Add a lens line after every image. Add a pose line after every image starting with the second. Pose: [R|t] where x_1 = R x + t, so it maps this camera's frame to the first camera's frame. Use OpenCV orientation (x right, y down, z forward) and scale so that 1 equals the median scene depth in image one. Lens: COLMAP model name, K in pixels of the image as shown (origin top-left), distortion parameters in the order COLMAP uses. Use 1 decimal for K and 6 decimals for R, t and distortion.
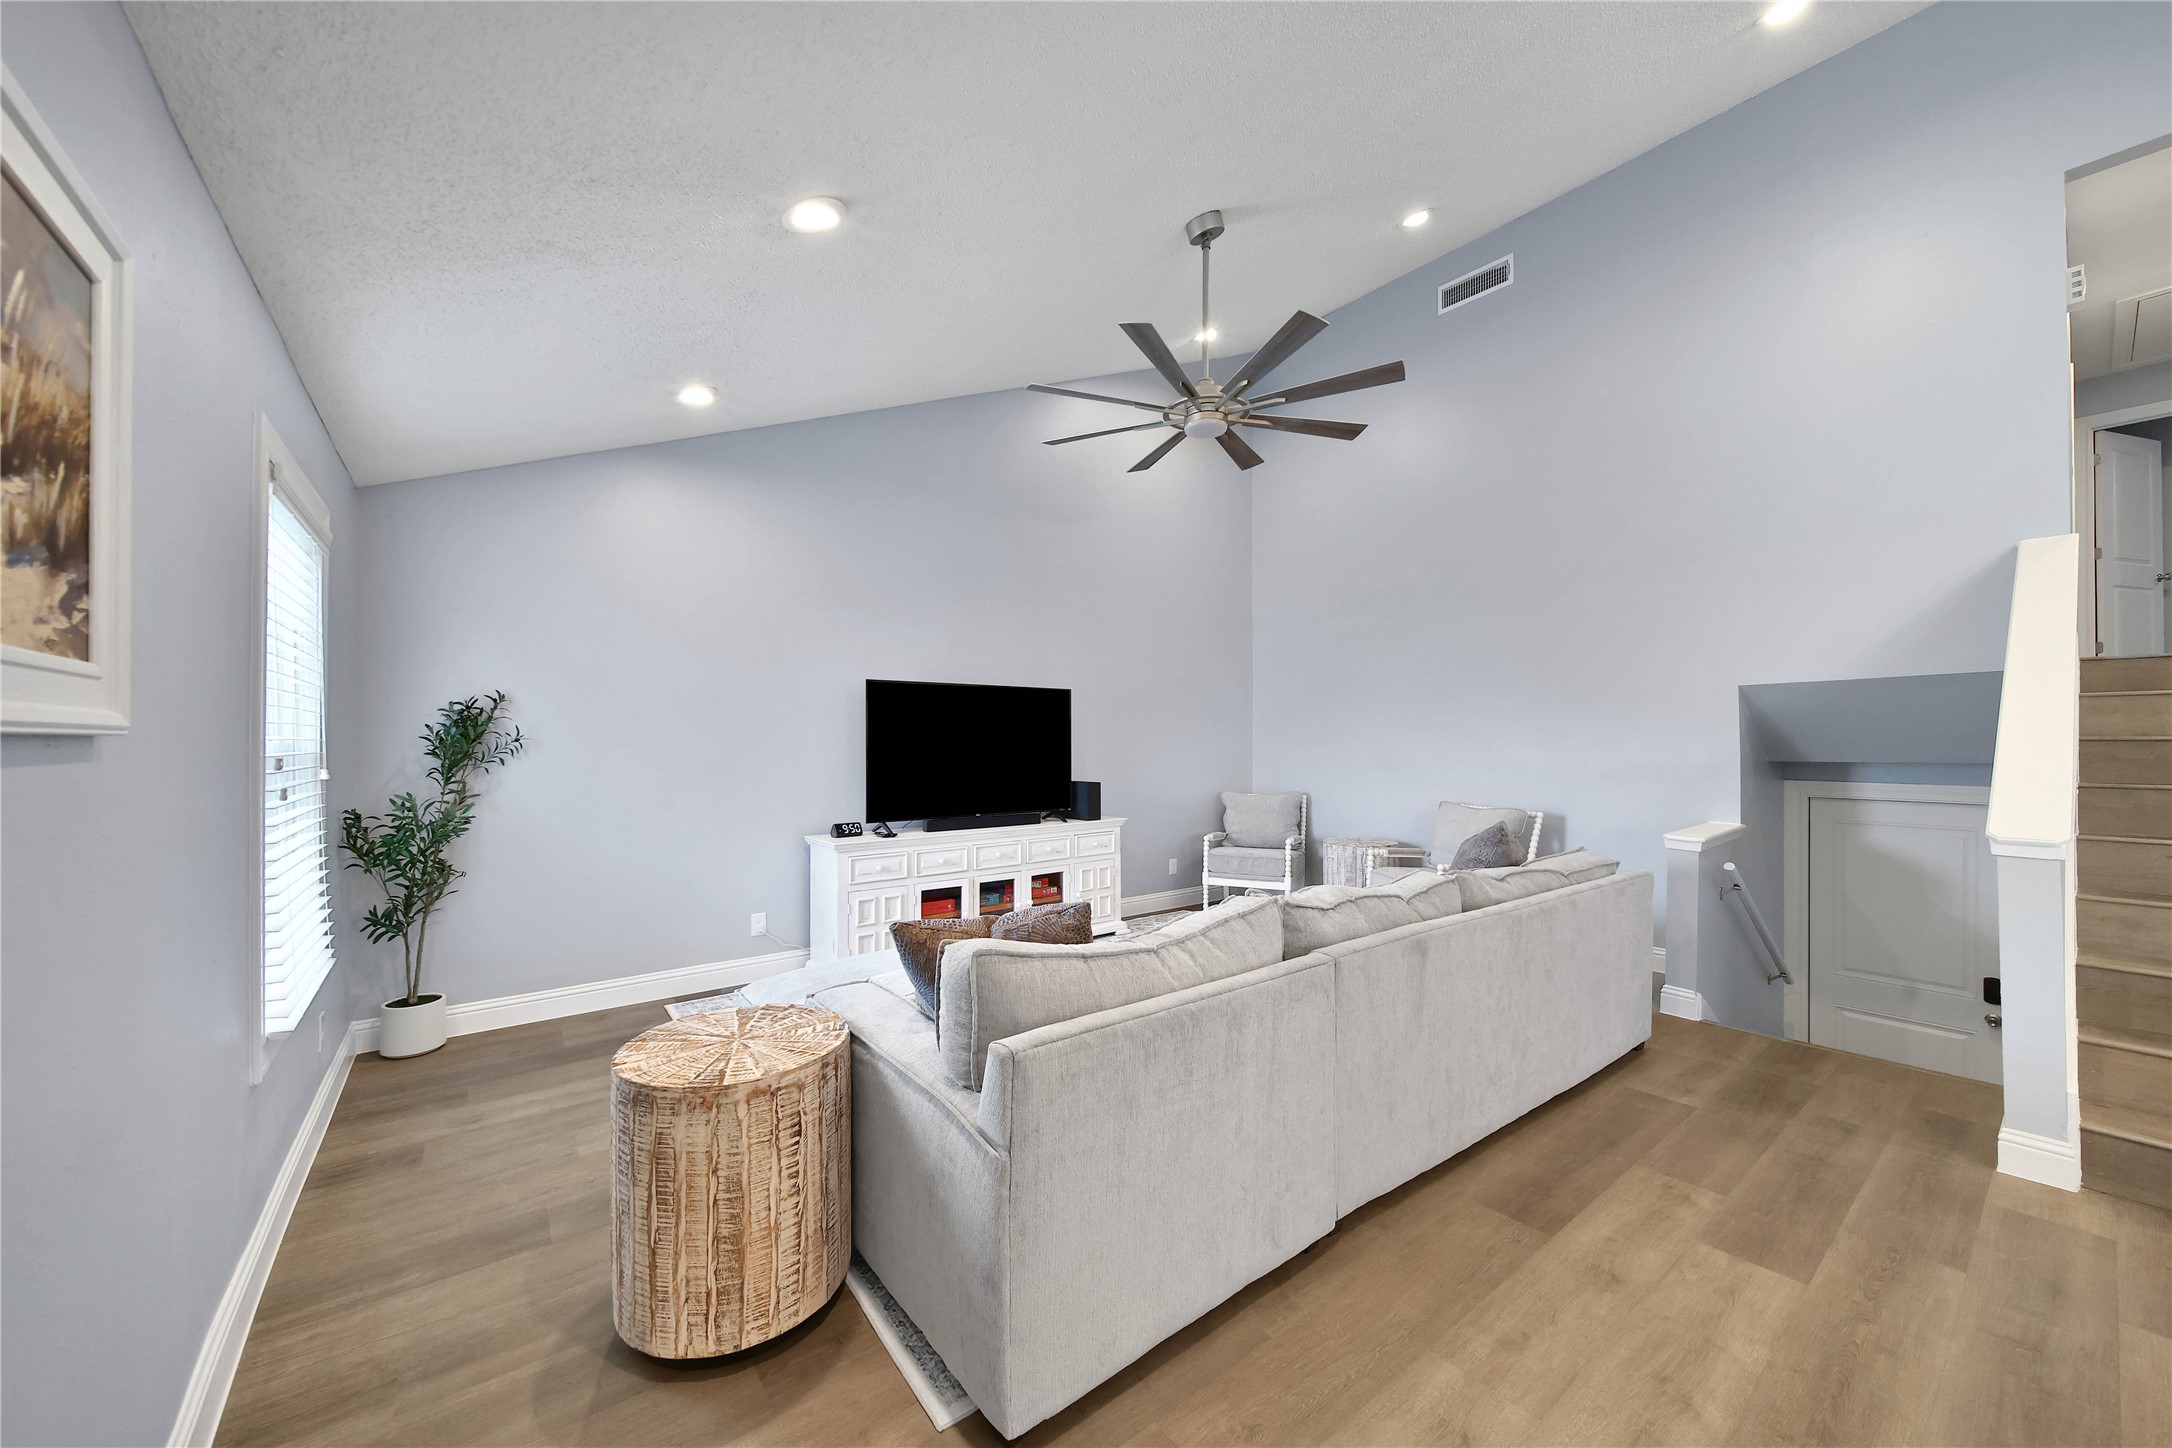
lens RADIAL K [[761.3, 0, 1076.5], [0, 761.3, 731.2], [0, 0, 1]] dist [-0.001035, -0.000358]
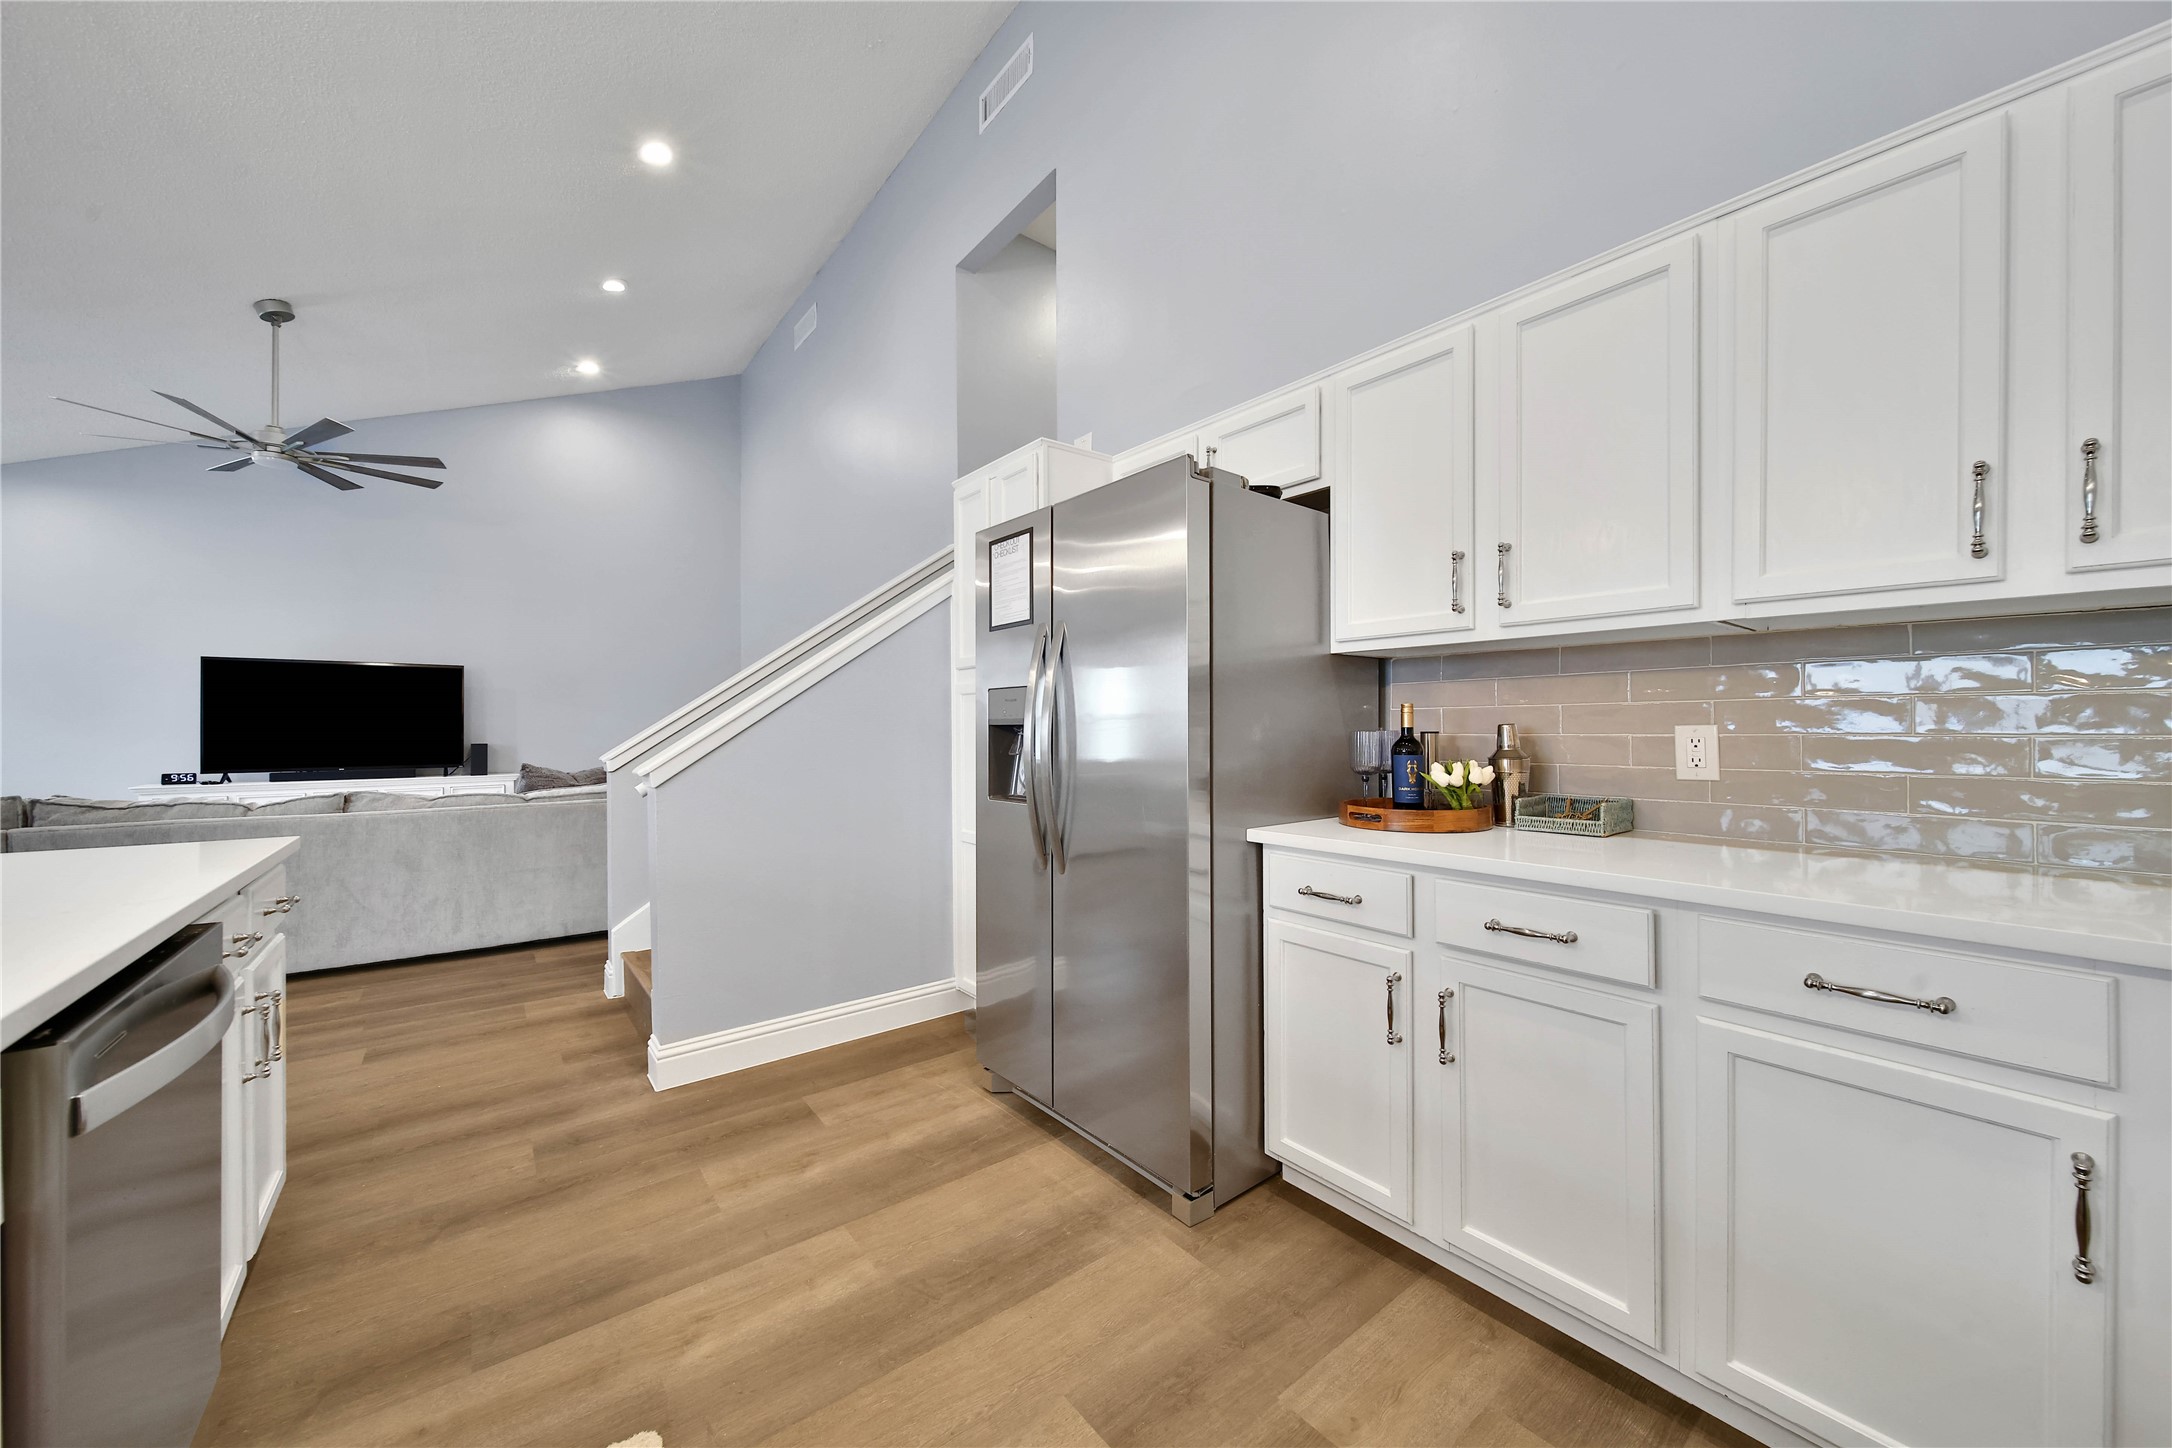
lens RADIAL K [[776.6, 0, 1083.3], [0, 776.6, 723.8], [0, 0, 1]] dist [-0.000534, -0.000144]
pose [[0.999986, -0.004232, 0.003229, 1.156325], [0.004195, 0.999925, 0.011539, 0.031759], [-0.003278, -0.011525, 0.999928, -0.260952]]
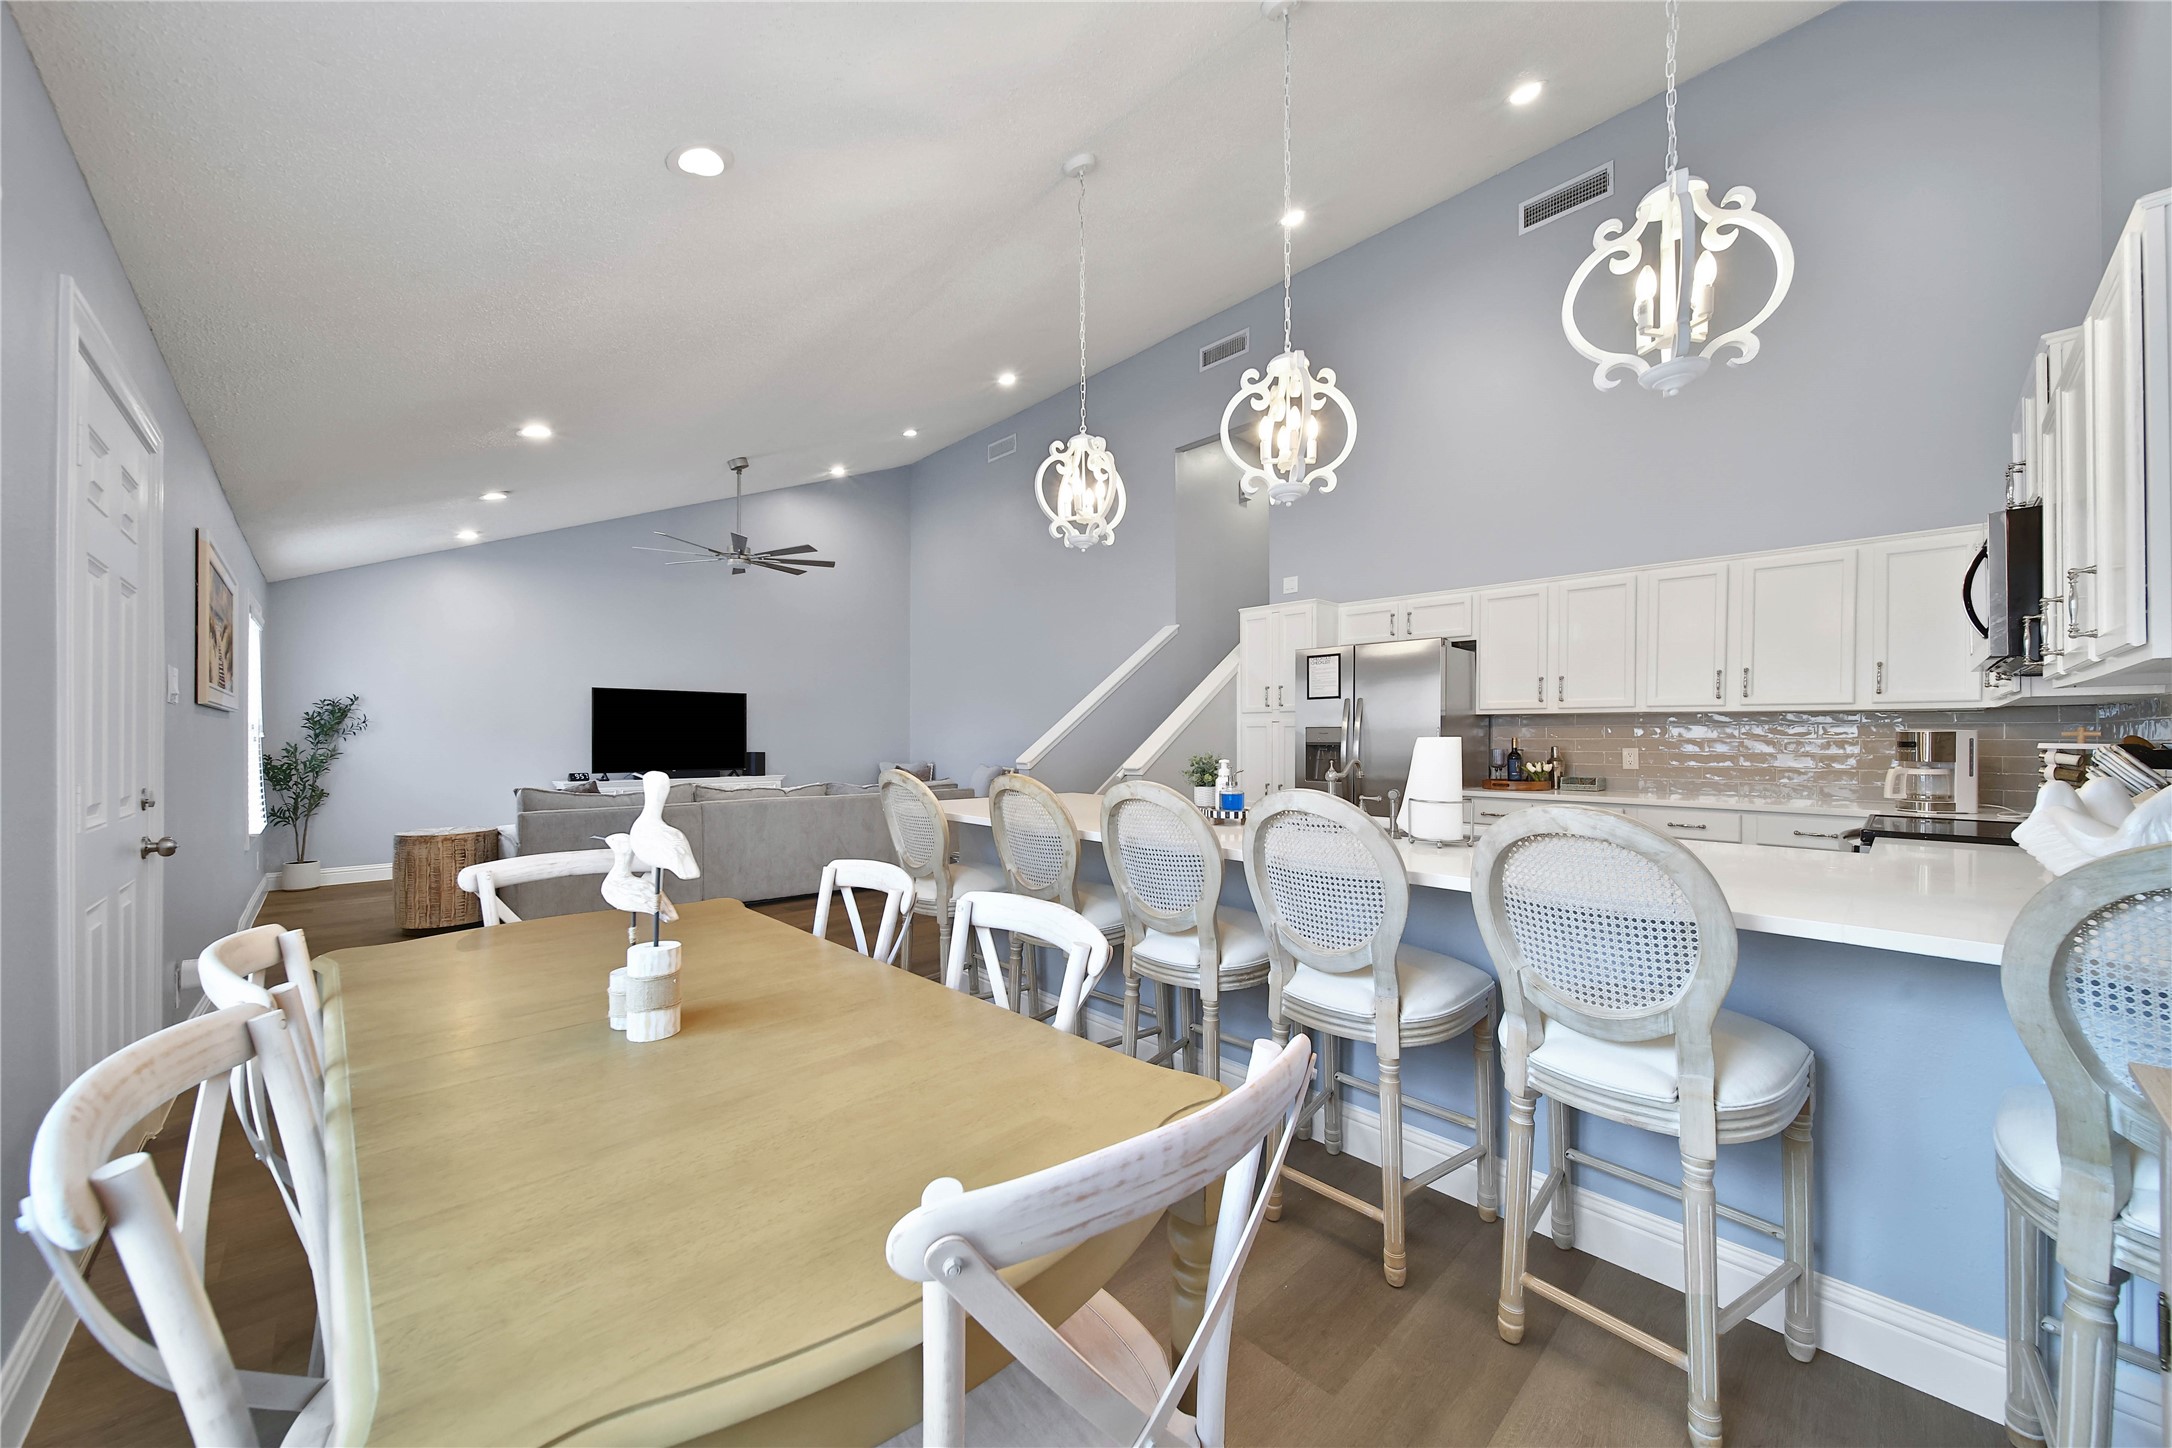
lens RADIAL K [[776.9, 0, 1082.4], [0, 776.9, 735.3], [0, 0, 1]] dist [0.008386, -0.004066]
pose [[0.995094, 0.002109, 0.098915, 0.639695], [-0.003414, 0.999909, 0.013029, 0.010534], [-0.098879, -0.013303, 0.995011, -0.826532]]
